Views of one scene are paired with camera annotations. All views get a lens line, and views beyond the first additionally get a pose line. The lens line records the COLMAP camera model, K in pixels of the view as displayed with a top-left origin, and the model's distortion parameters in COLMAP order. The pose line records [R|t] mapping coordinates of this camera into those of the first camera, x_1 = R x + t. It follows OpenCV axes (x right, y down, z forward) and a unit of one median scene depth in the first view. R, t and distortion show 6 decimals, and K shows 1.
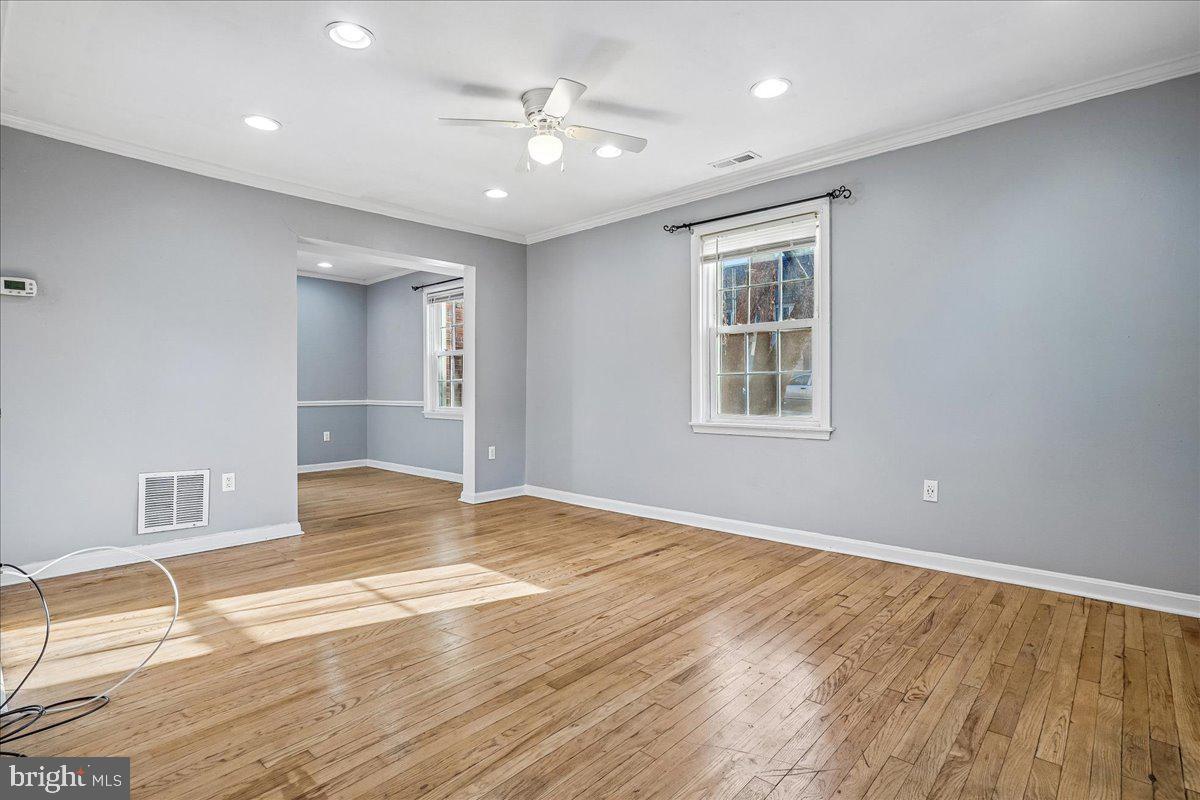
lens RADIAL K [[584.7, 0, 600.0], [0, 584.7, 400.0], [0, 0, 1]] dist [-0.005489, -0.000048]
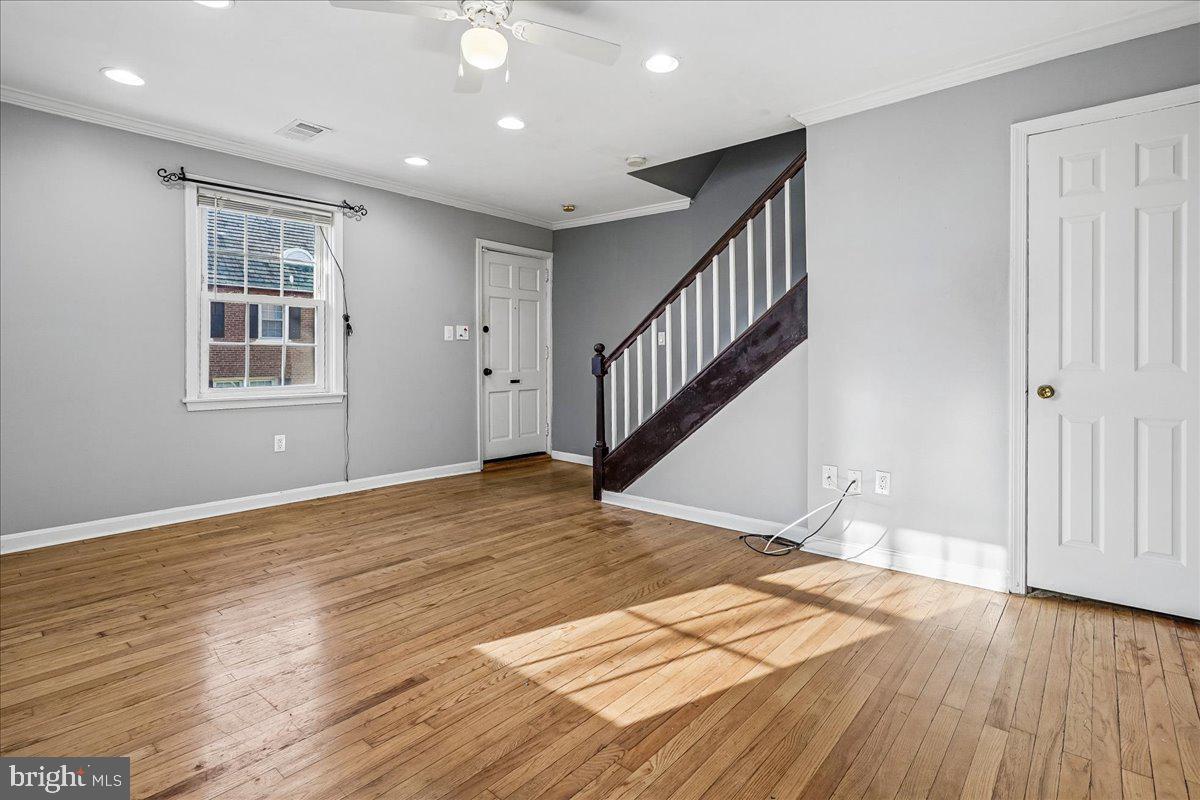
lens RADIAL K [[591.7, 0, 594.9], [0, 591.7, 359.5], [0, 0, 1]] dist [-0.002309, 0.000280]
pose [[-0.999712, -0.001332, -0.023969, -0.194603], [-0.001728, 0.999862, 0.016498, -0.039134], [0.023944, 0.016534, -0.999577, 1.572305]]
